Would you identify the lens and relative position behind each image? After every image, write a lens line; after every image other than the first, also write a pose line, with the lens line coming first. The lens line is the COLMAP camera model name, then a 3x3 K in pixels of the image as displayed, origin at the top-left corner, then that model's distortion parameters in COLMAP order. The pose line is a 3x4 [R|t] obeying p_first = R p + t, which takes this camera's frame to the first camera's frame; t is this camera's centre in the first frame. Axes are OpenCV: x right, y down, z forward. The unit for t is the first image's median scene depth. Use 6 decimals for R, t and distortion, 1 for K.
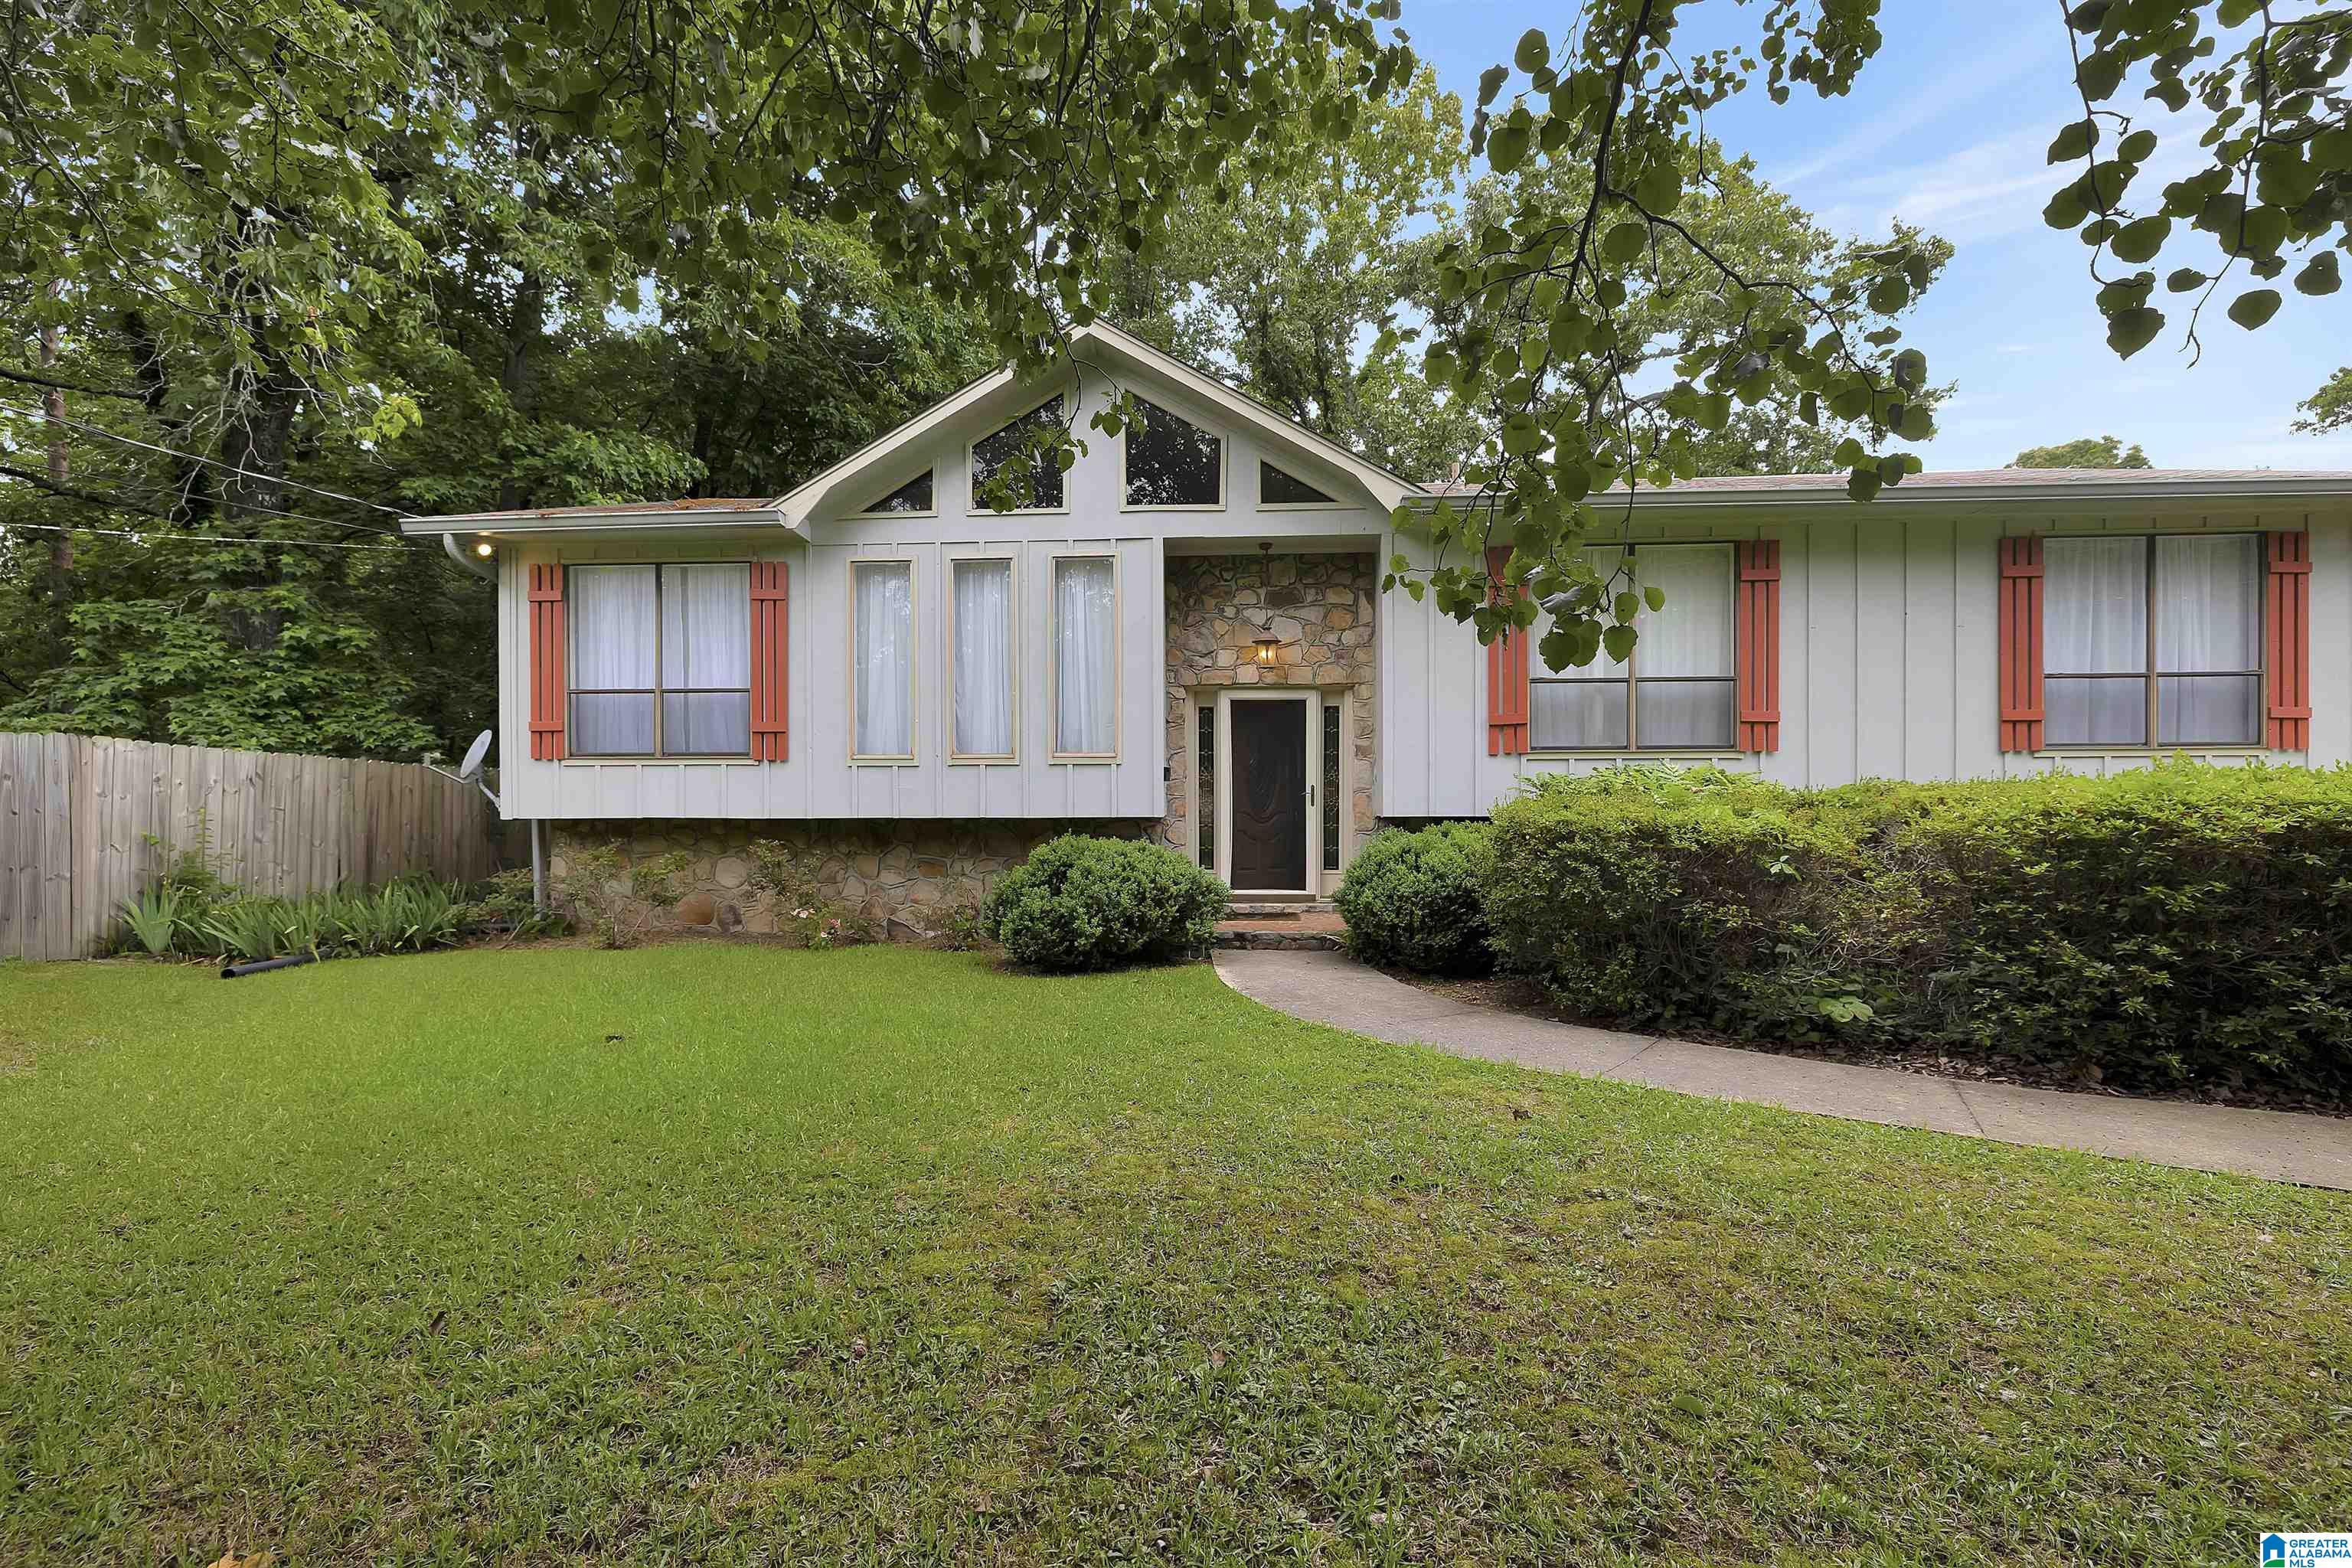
lens RADIAL K [[1001.7, 0, 1178.9], [0, 1001.7, 796.3], [0, 0, 1]] dist [0.000886, -0.000284]
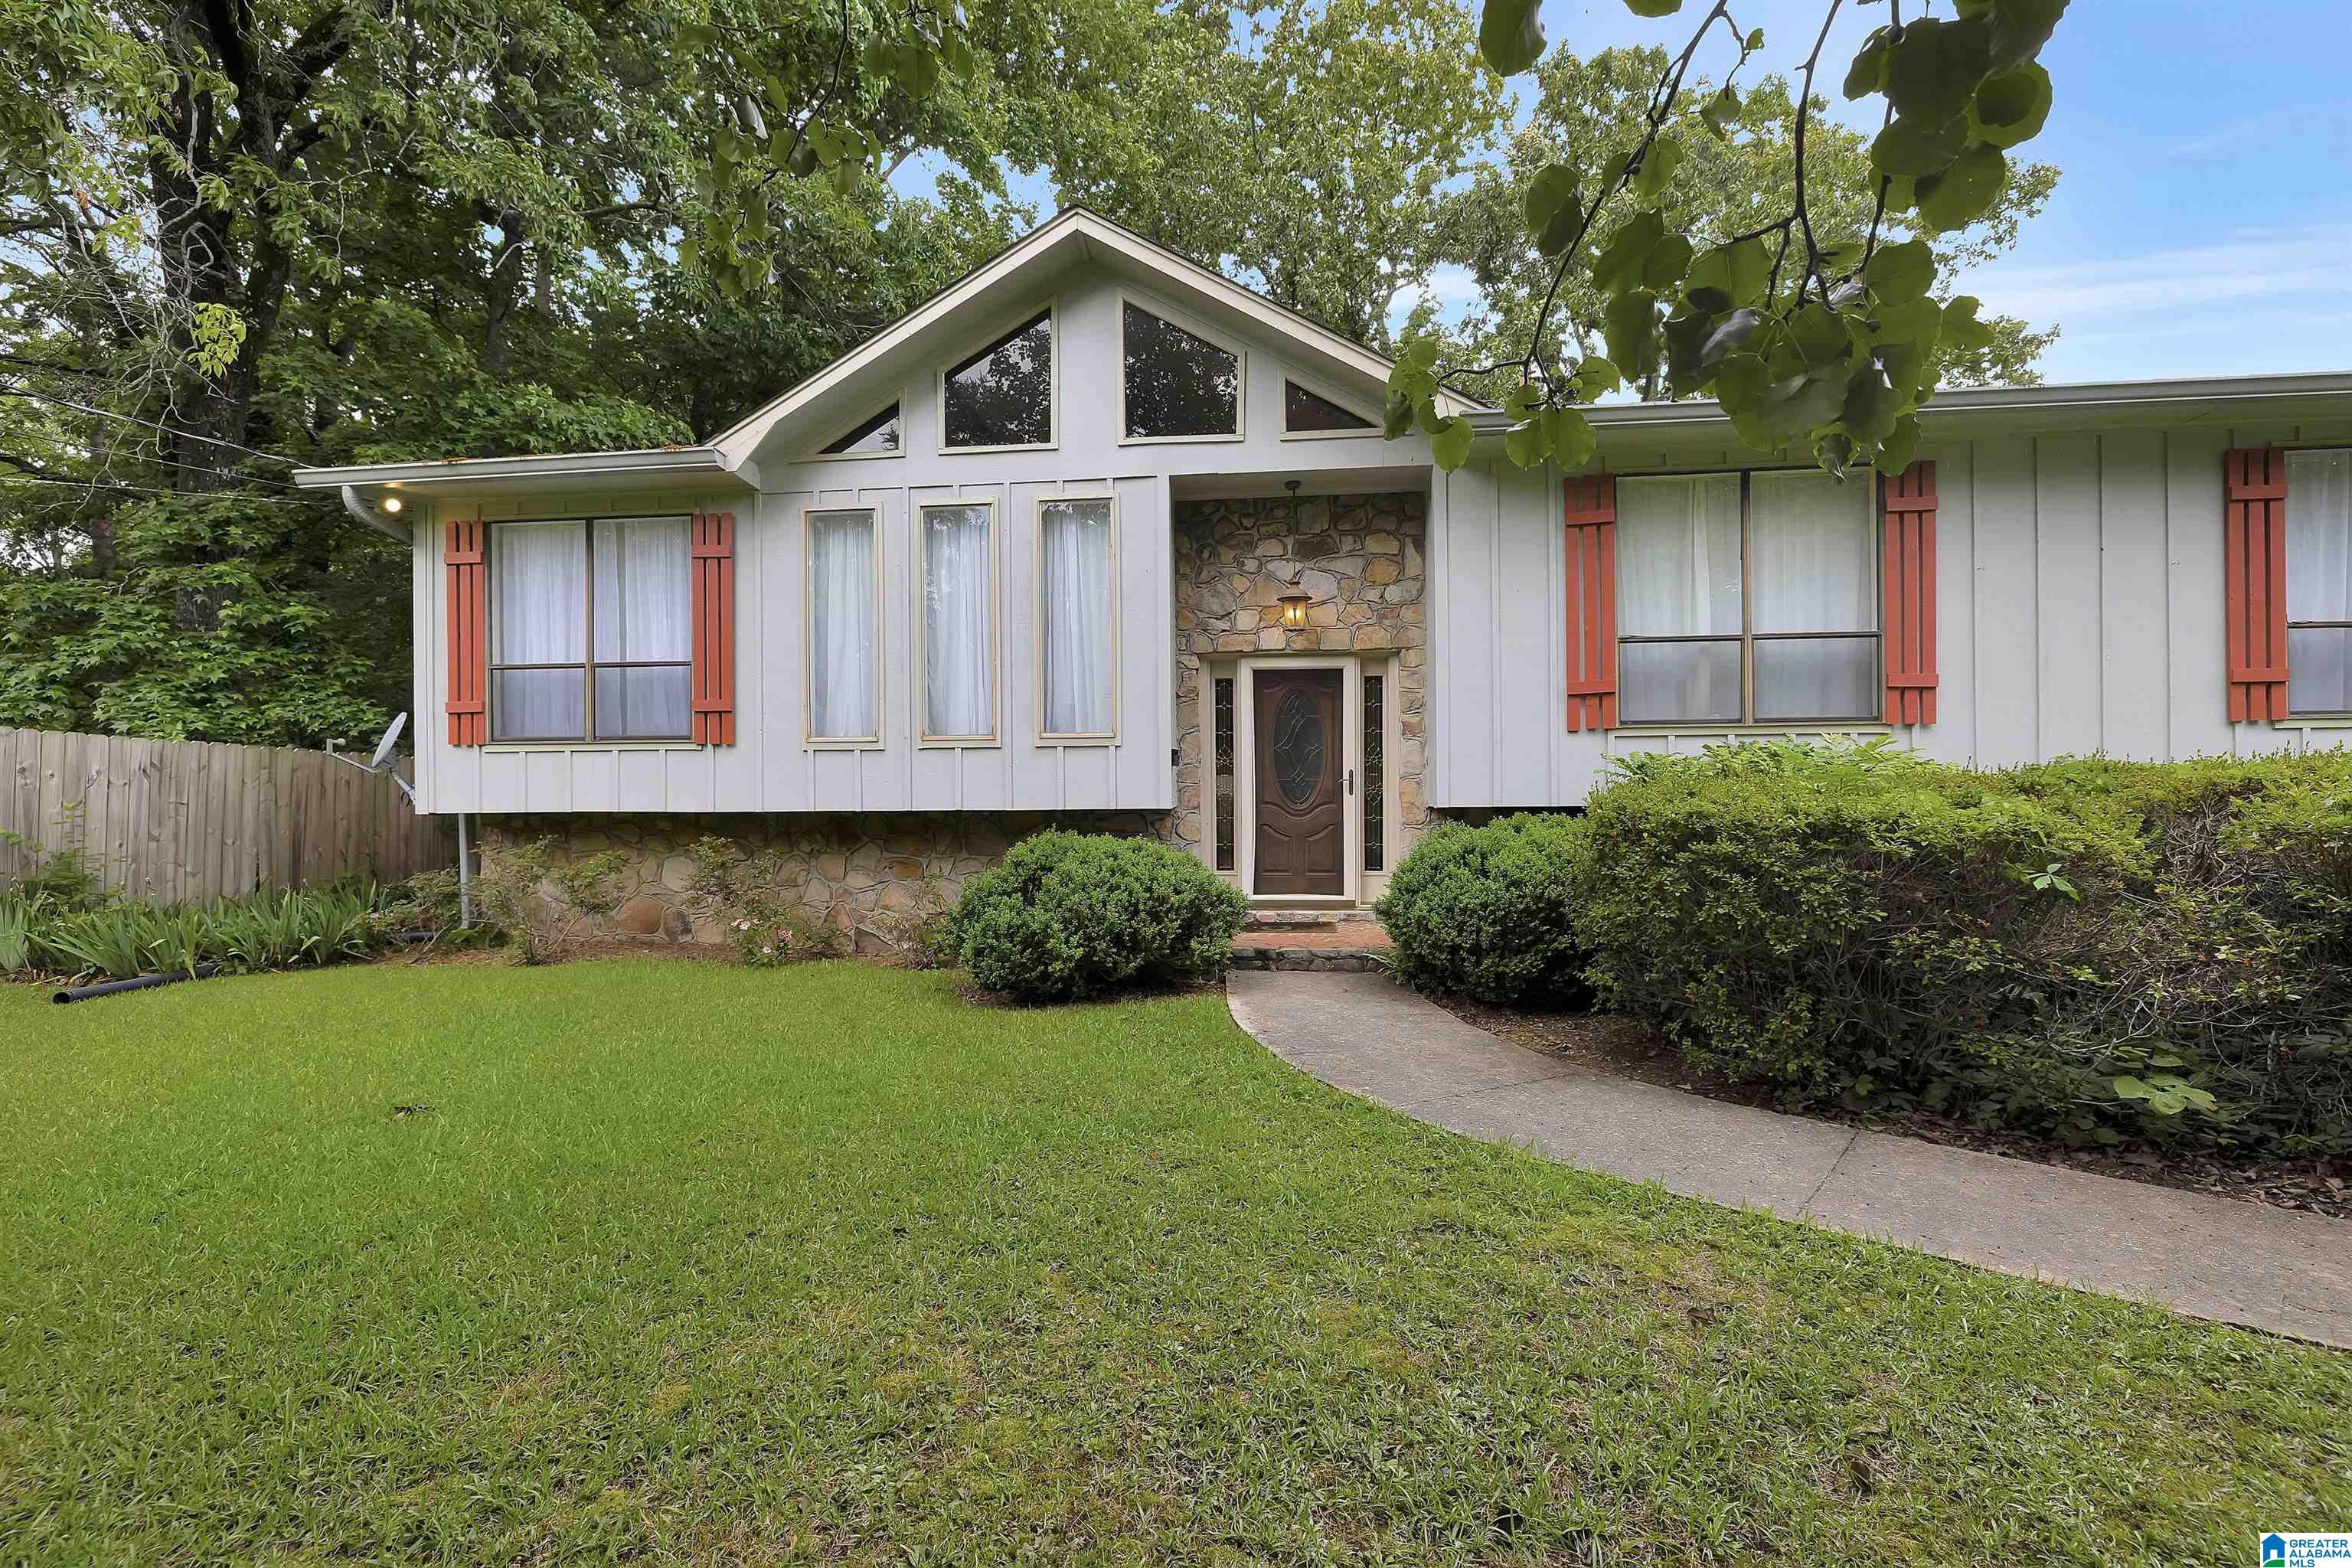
lens RADIAL K [[1001.7, 0, 1171.4], [0, 1001.7, 772.3], [0, 0, 1]] dist [0.000886, -0.000284]
pose [[0.998841, -0.005341, -0.047830, 0.025480], [0.004649, 0.999883, -0.014555, 0.002632], [0.047902, 0.014316, 0.998749, 0.168001]]
